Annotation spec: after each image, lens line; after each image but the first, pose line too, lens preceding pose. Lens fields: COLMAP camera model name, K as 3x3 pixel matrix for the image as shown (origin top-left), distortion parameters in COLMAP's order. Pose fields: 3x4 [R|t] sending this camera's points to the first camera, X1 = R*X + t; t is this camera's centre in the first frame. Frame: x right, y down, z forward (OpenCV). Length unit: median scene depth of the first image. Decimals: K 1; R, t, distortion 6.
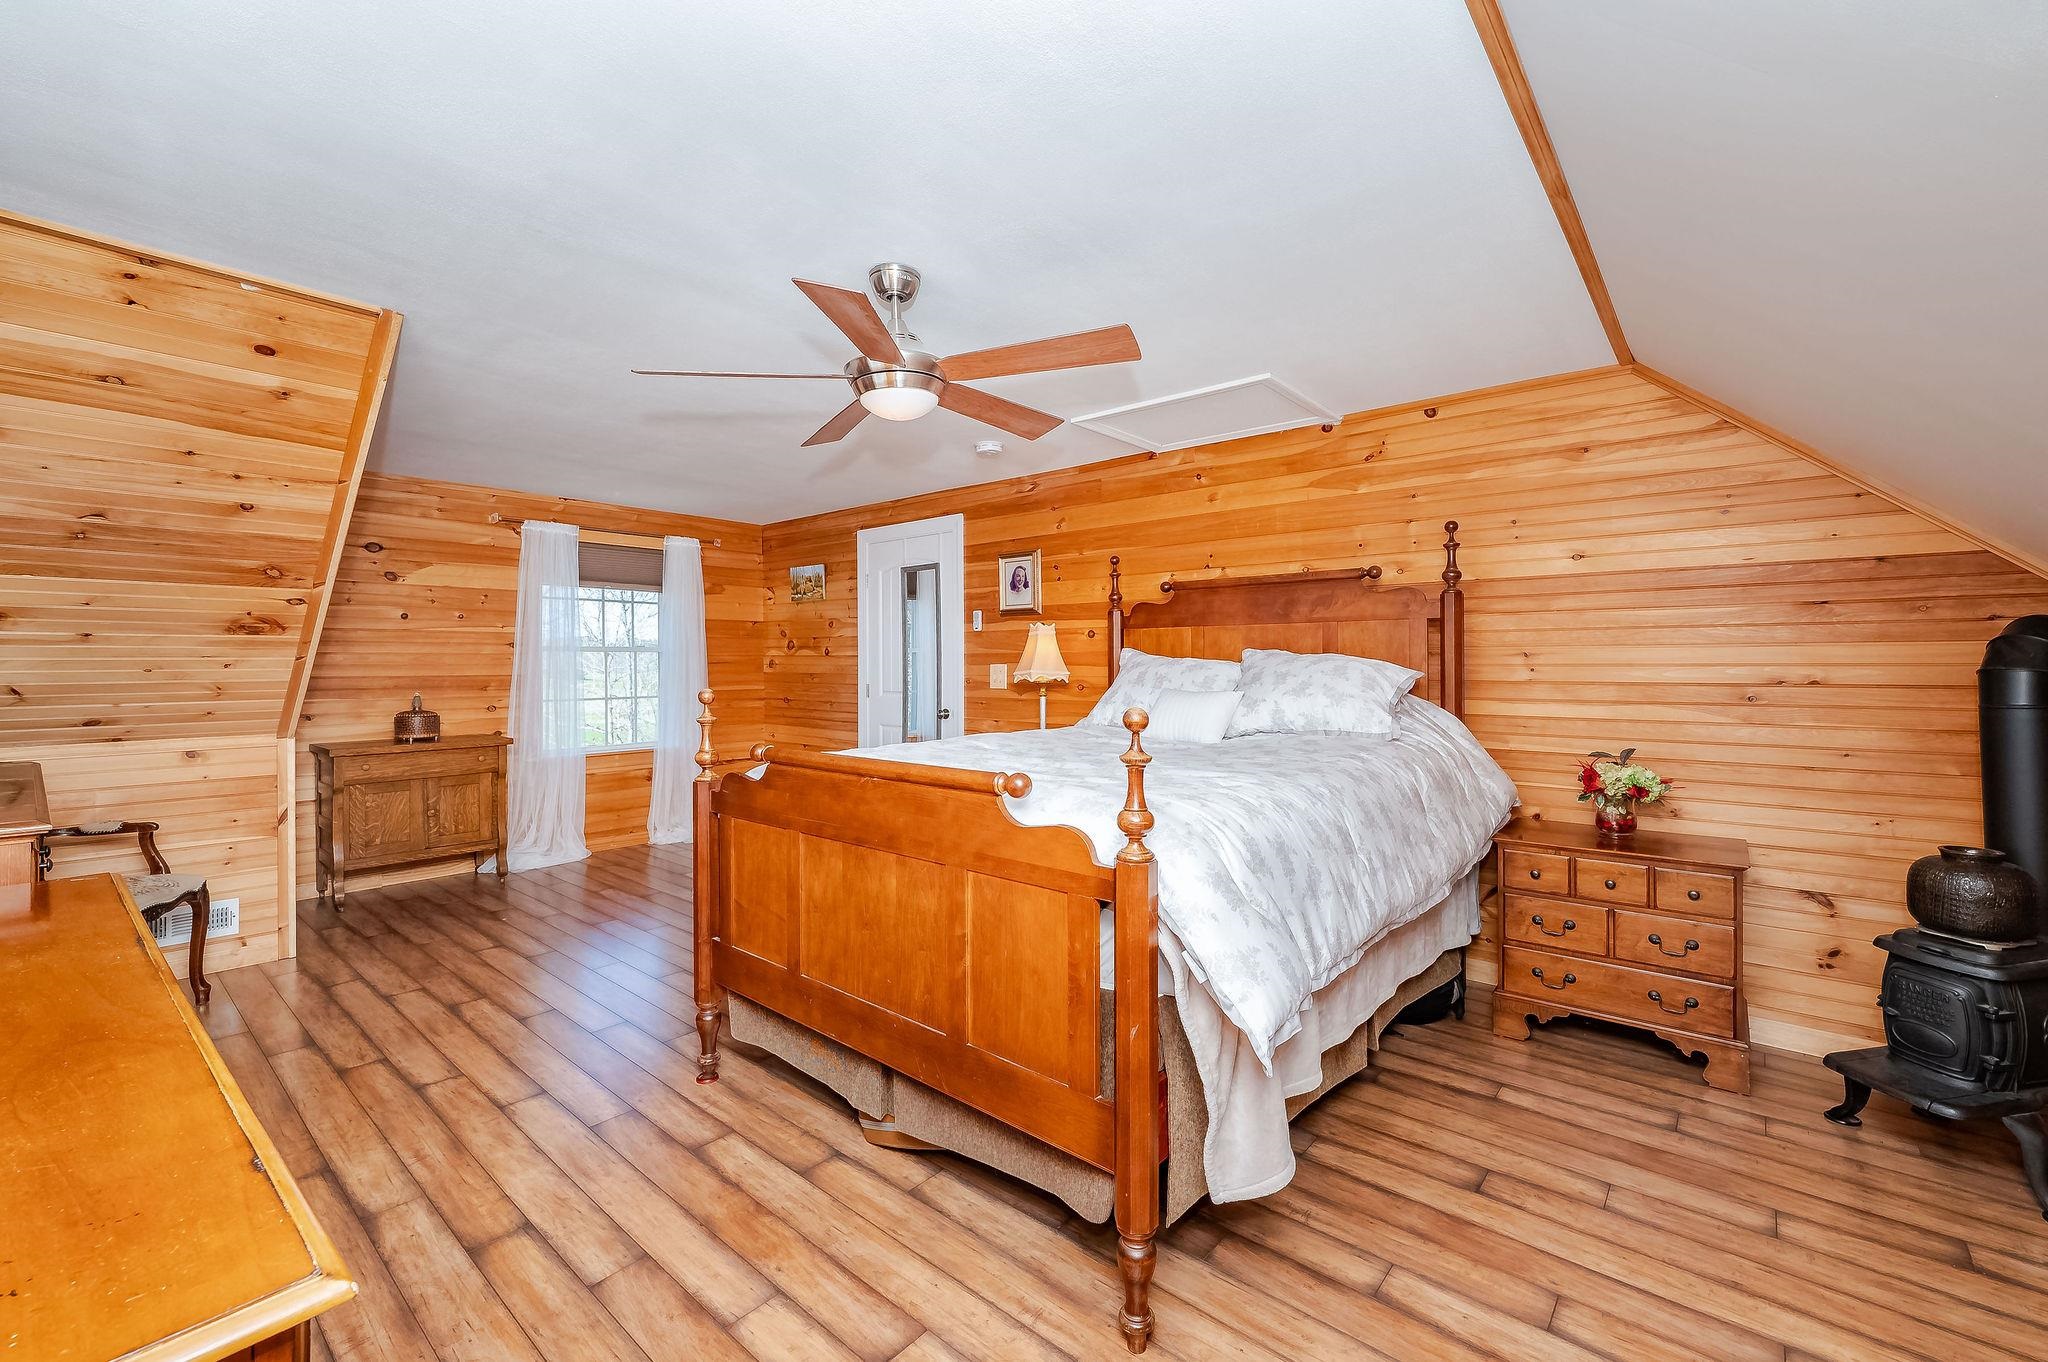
lens RADIAL K [[825.6, 0, 1019.6], [0, 825.6, 665.4], [0, 0, 1]] dist [0.000479, 0.000465]
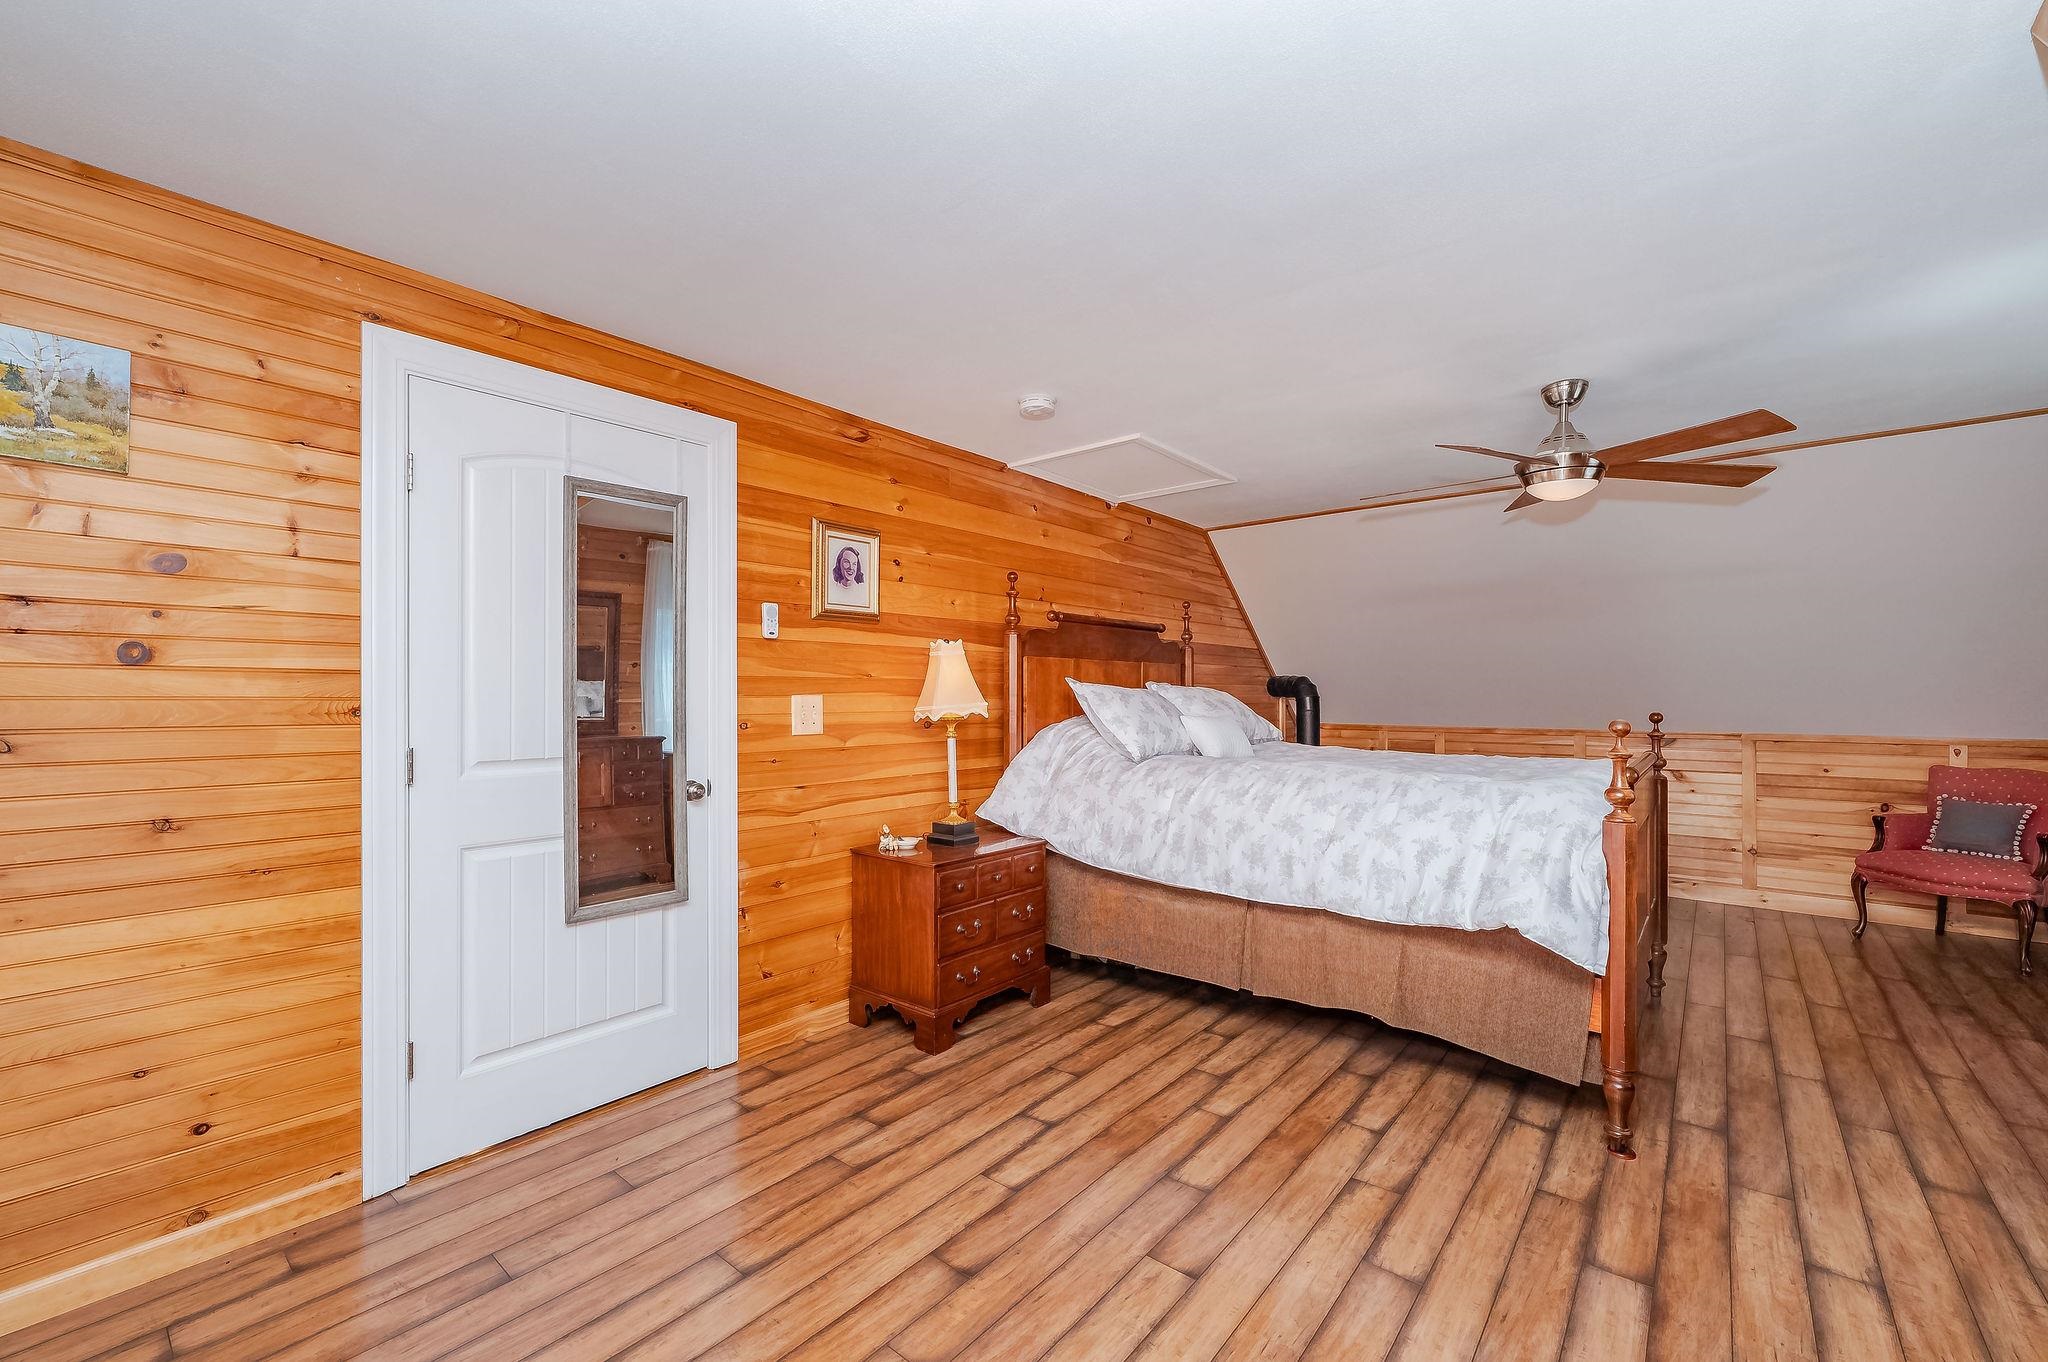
lens RADIAL K [[825.6, 0, 1017.7], [0, 825.6, 692.9], [0, 0, 1]] dist [0.000479, 0.000465]
pose [[-0.001118, -0.001145, 0.999999, -0.720940], [0.000982, 0.999999, 0.001146, -0.003947], [-0.999999, 0.000983, -0.001117, 0.934249]]
